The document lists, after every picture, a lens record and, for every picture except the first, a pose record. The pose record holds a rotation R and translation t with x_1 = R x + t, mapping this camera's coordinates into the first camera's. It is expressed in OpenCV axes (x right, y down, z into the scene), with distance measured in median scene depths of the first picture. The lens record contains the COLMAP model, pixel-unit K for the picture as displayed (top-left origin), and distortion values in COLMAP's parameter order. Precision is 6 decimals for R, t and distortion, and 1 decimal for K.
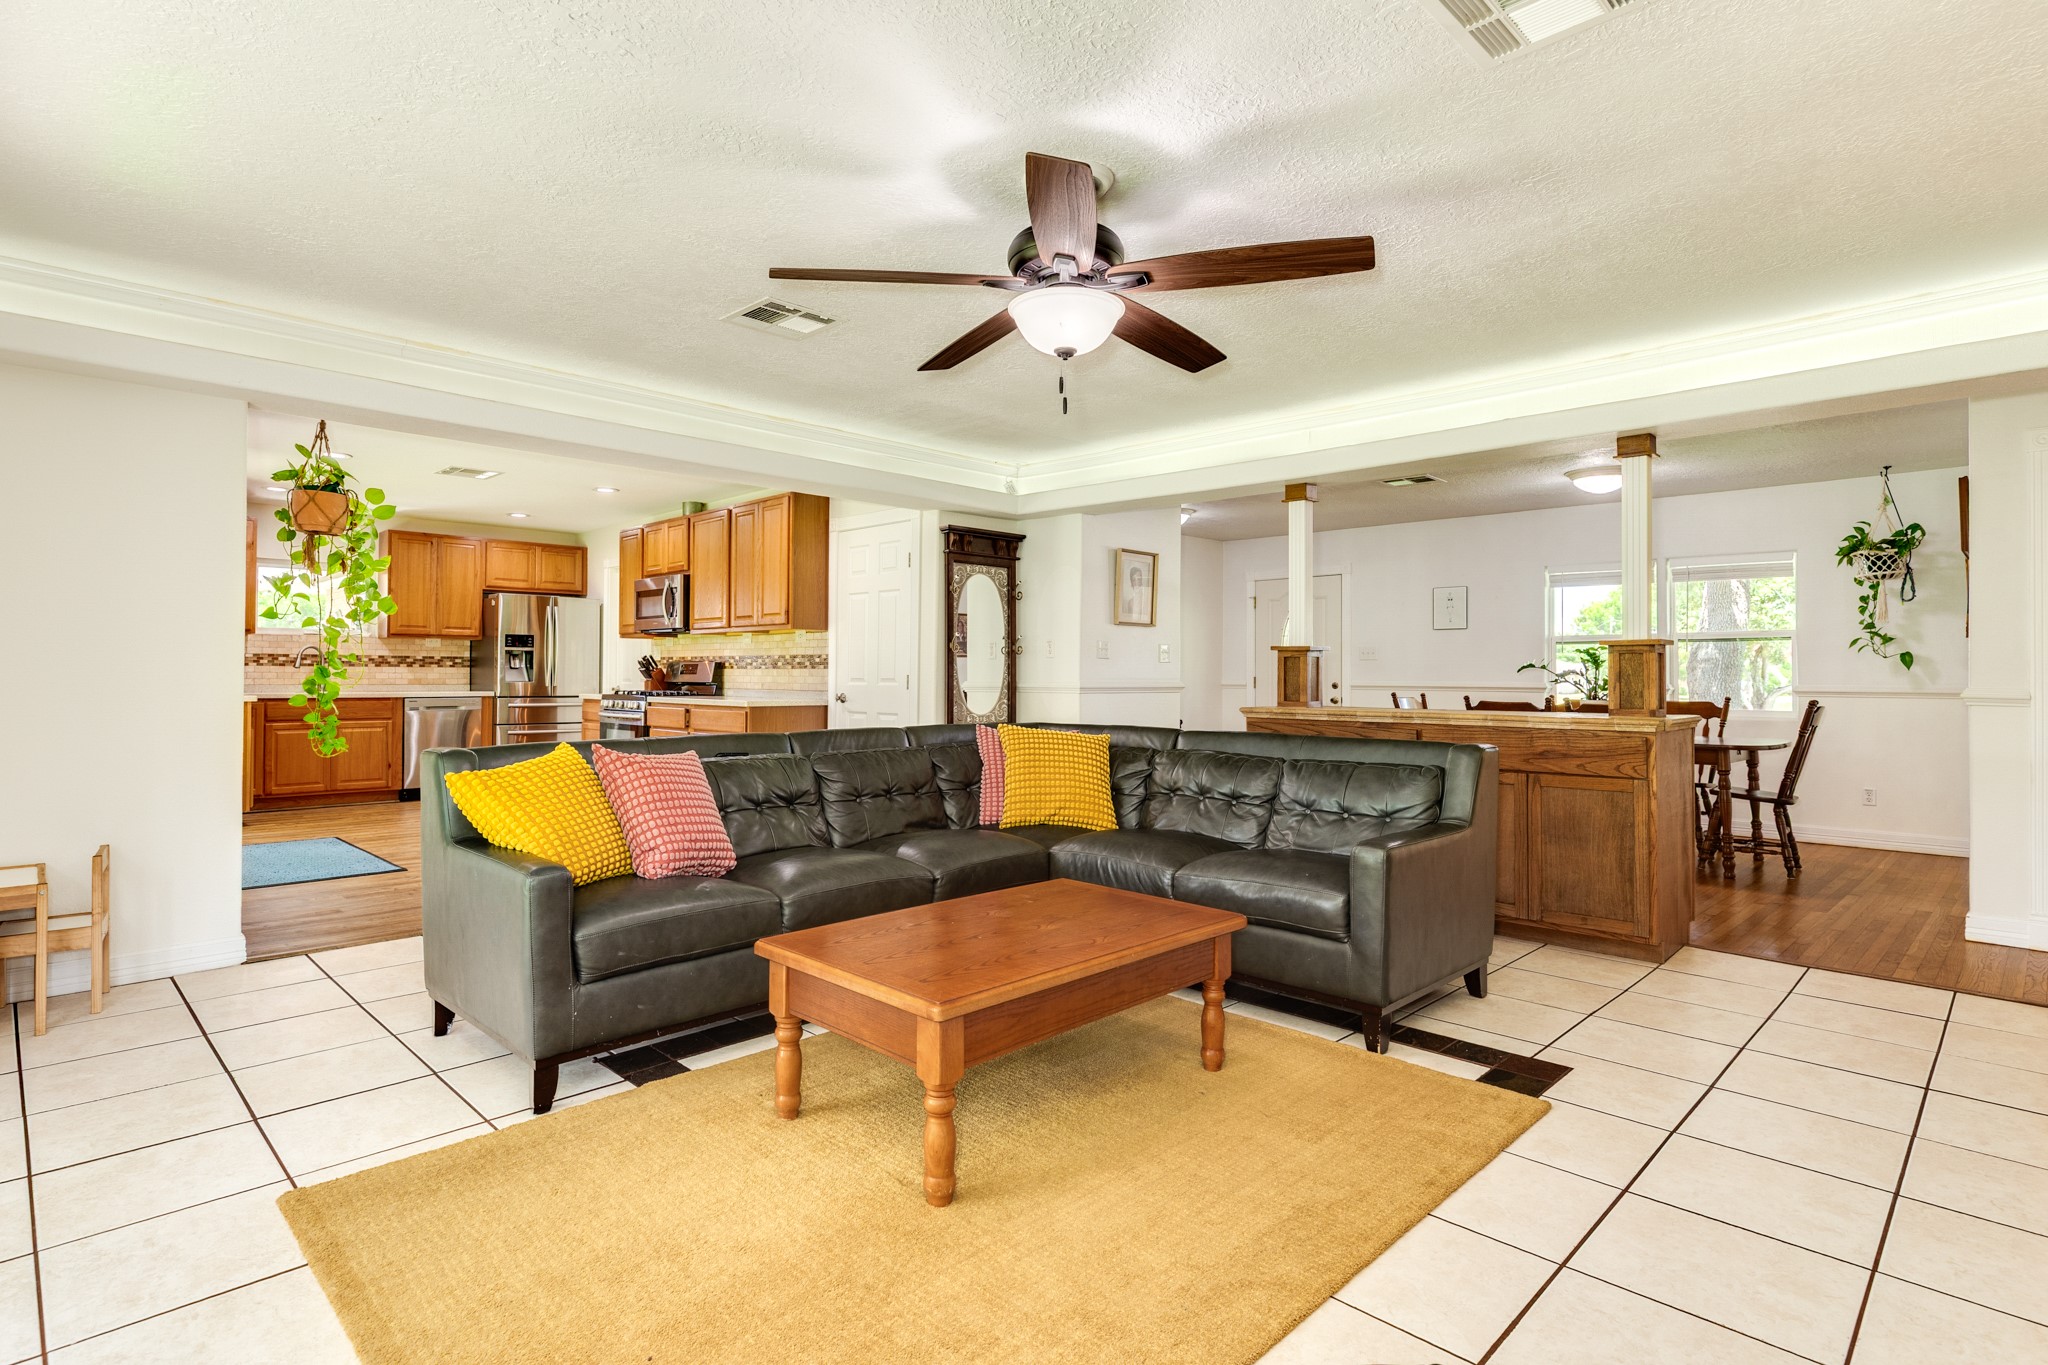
lens RADIAL K [[1042.0, 0, 988.9], [0, 1042.0, 663.8], [0, 0, 1]] dist [-0.001802, -0.000484]
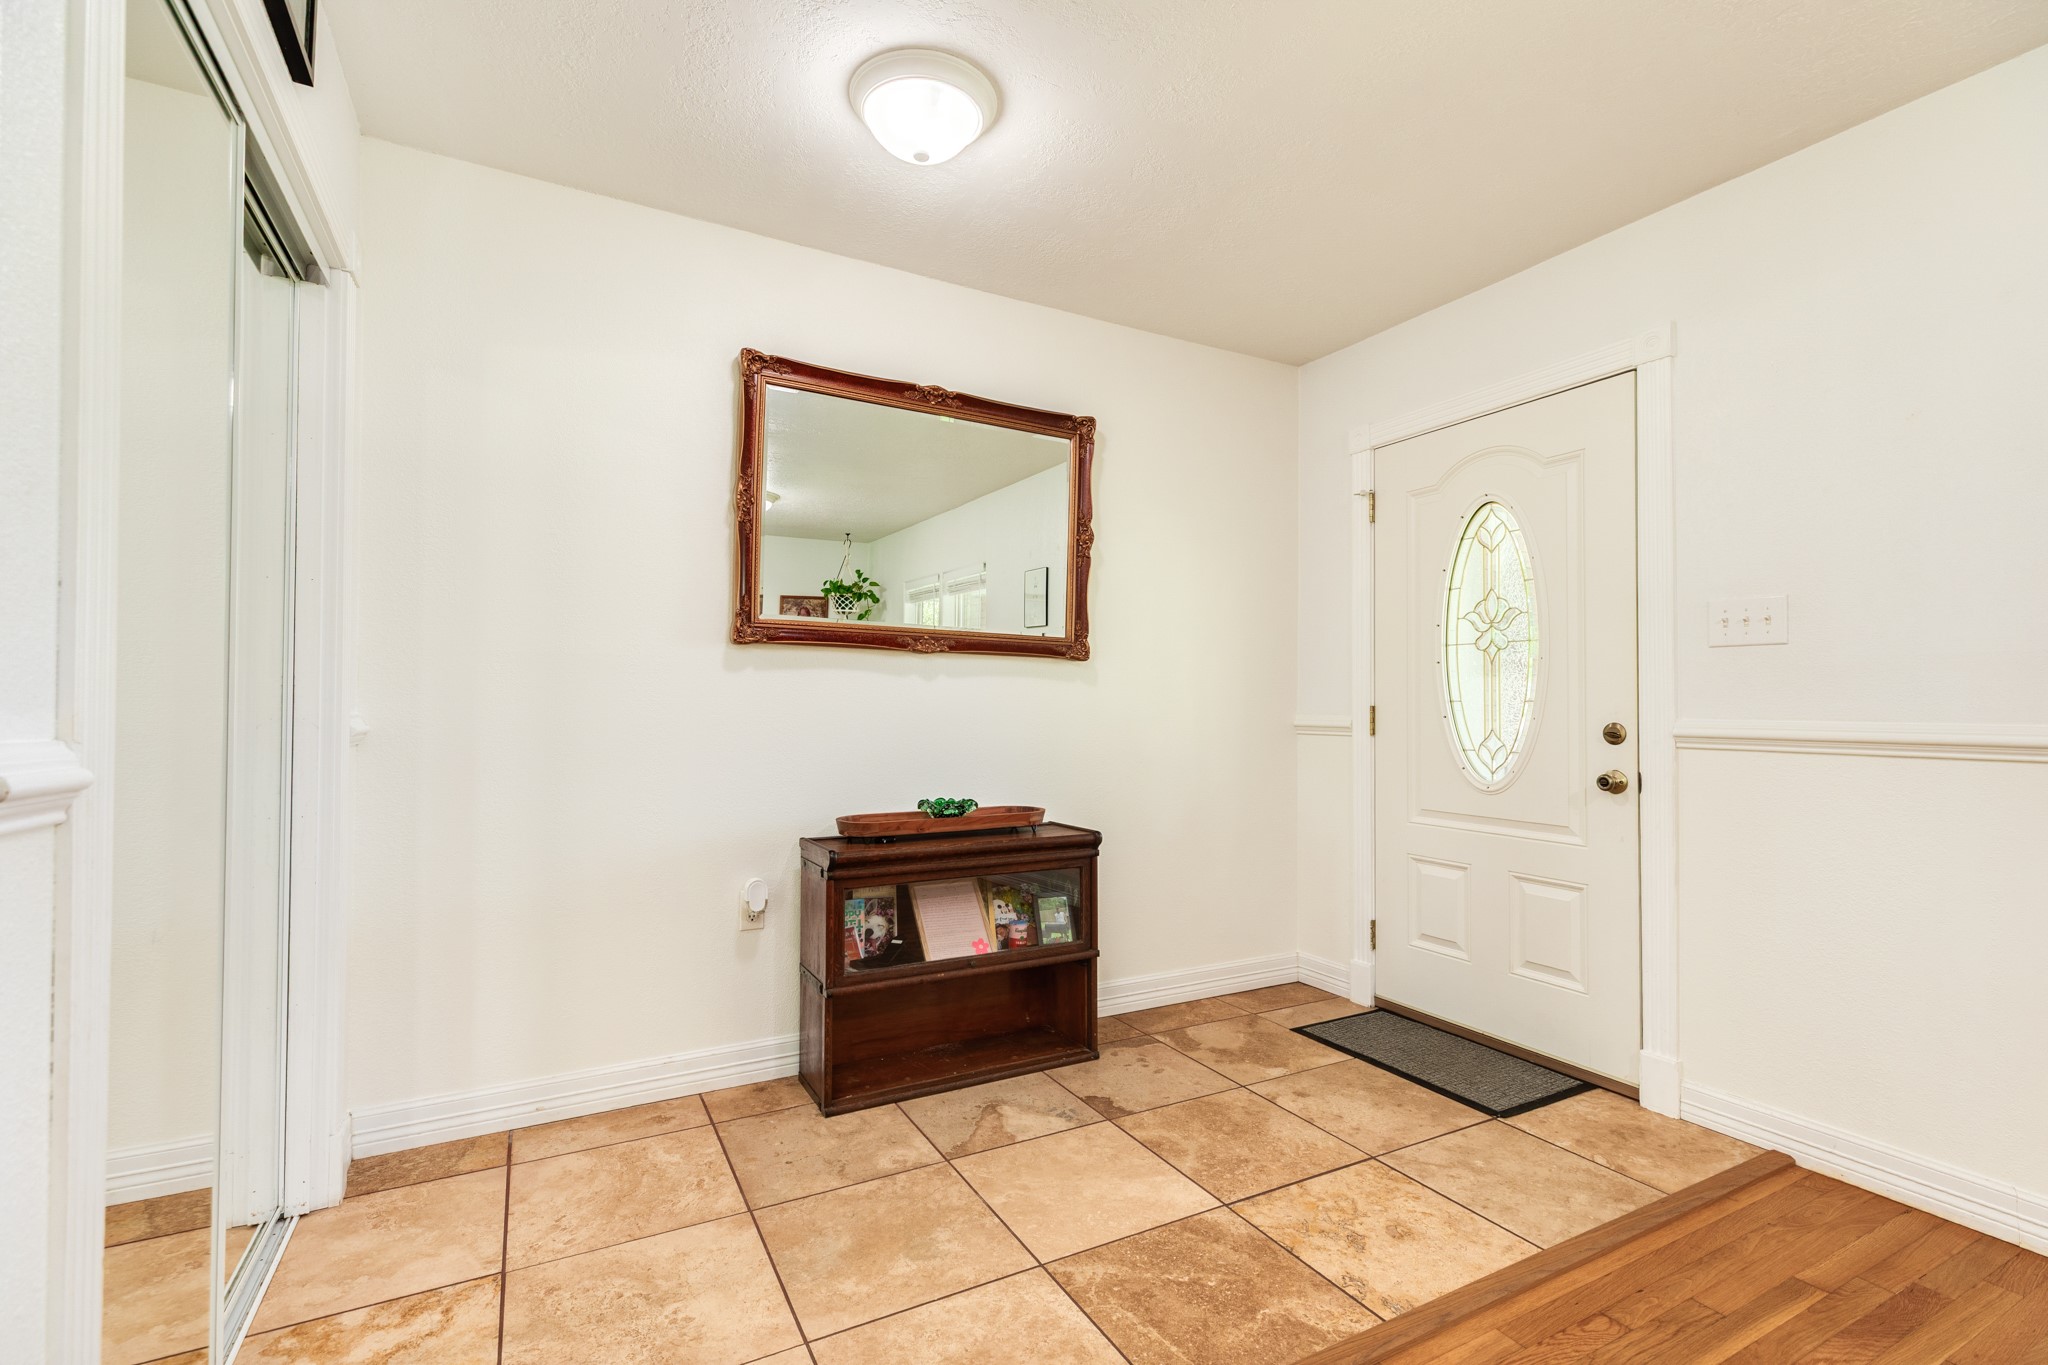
lens RADIAL K [[917.1, 0, 1031.3], [0, 917.1, 684.1], [0, 0, 1]] dist [0.008110, -0.001738]
pose [[0.962624, -0.004354, -0.270808, 0.292089], [0.000698, 0.999907, -0.013594, 0.011914], [0.270842, 0.012897, 0.962537, 0.841520]]
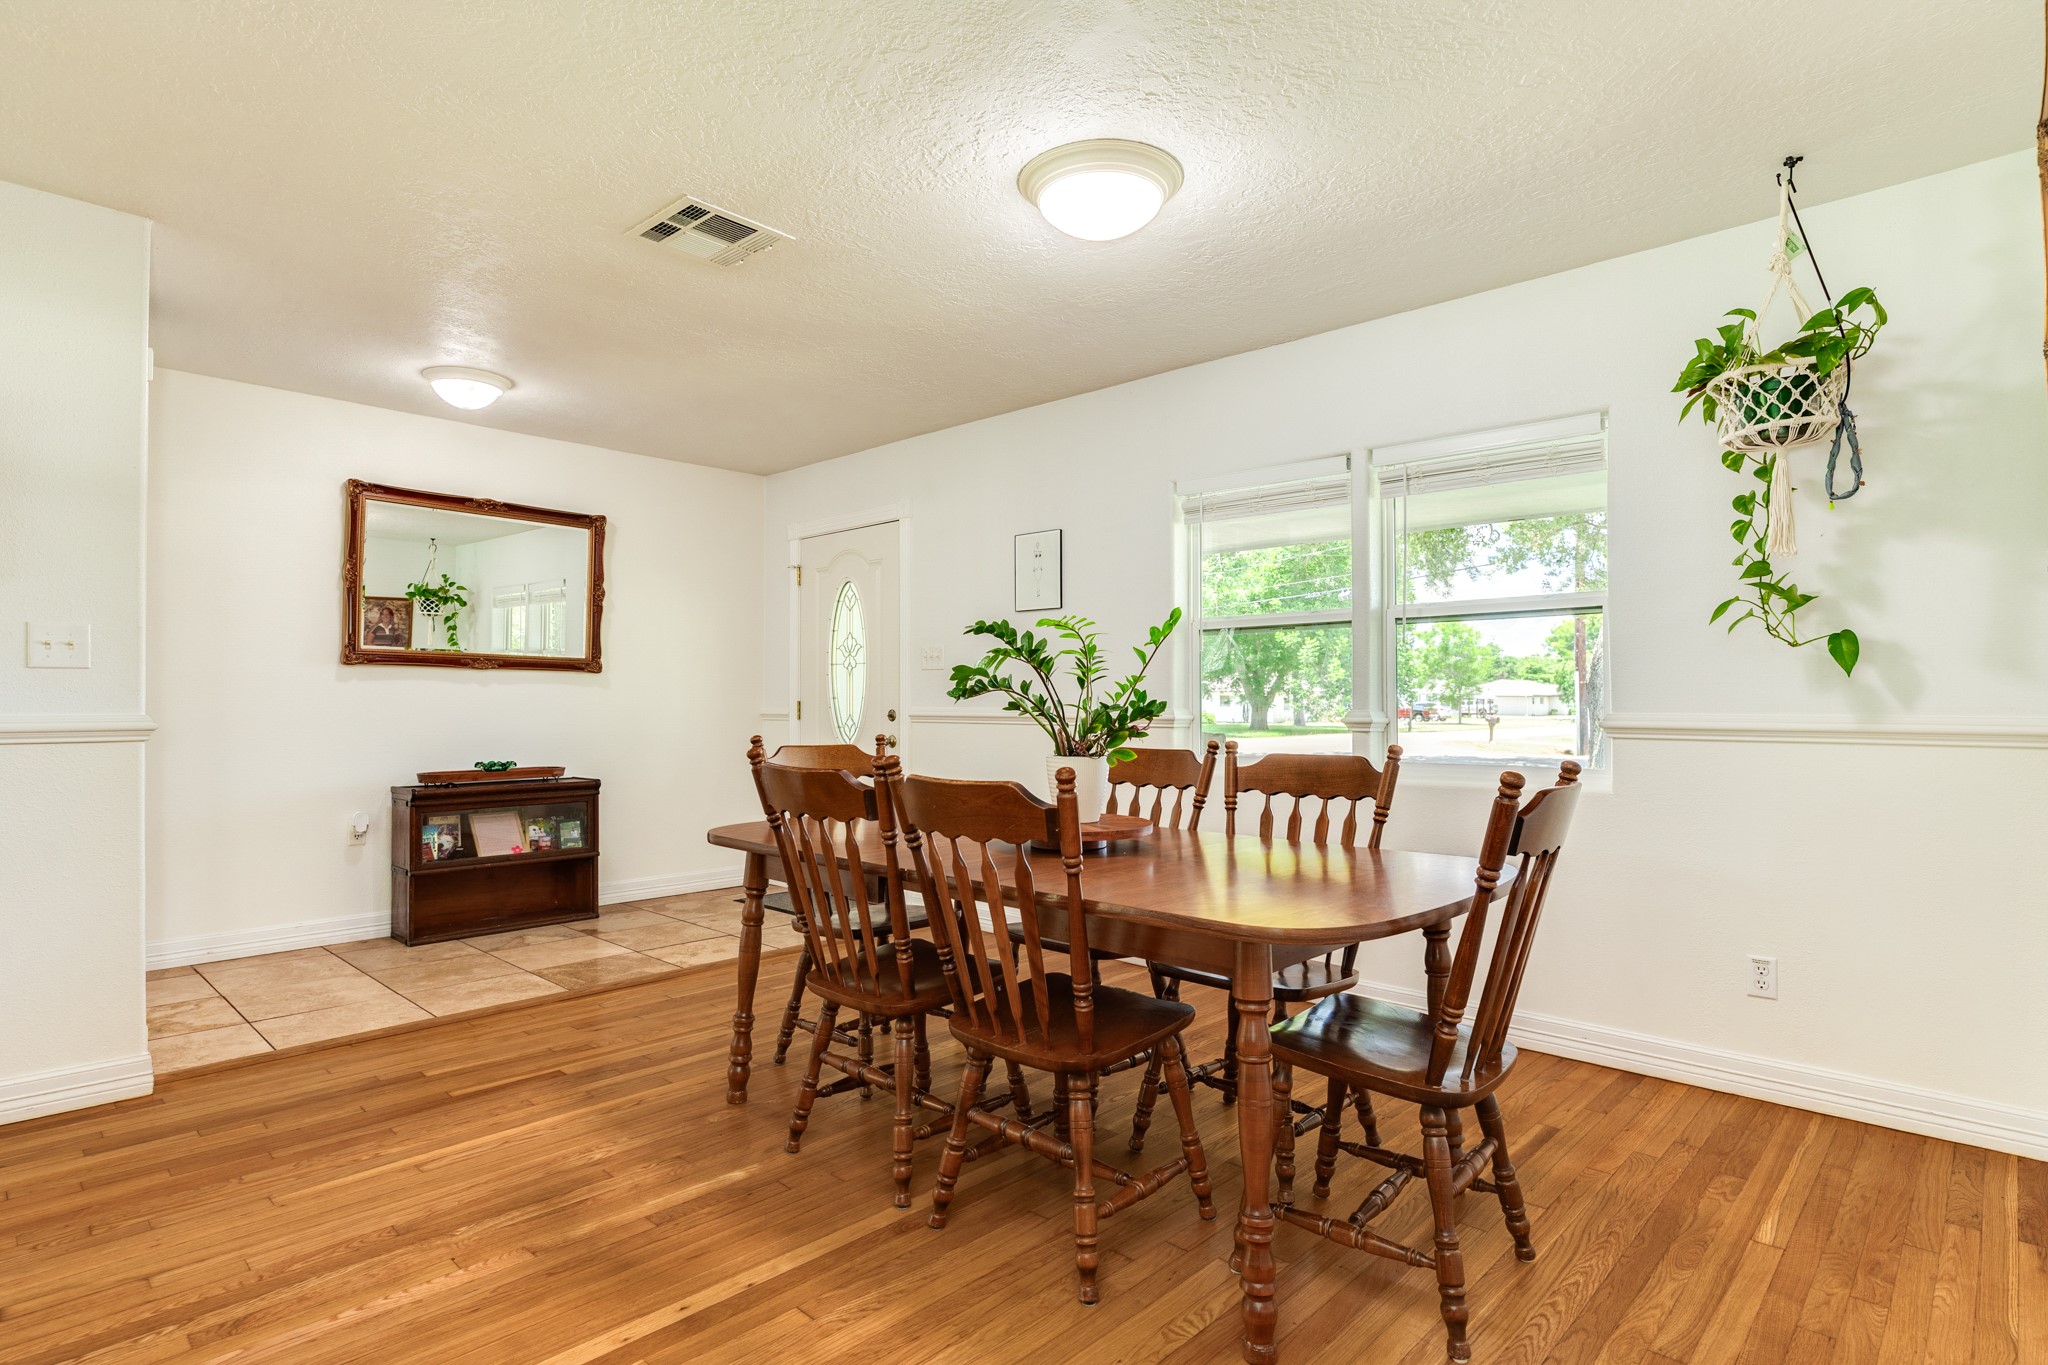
lens RADIAL K [[1042.0, 0, 1029.6], [0, 1042.0, 686.6], [0, 0, 1]] dist [-0.001802, -0.000484]
pose [[0.999154, -0.003821, 0.040940, 0.467940], [0.003941, 0.999988, -0.002842, 0.008703], [-0.040929, 0.003001, 0.999158, 0.518455]]
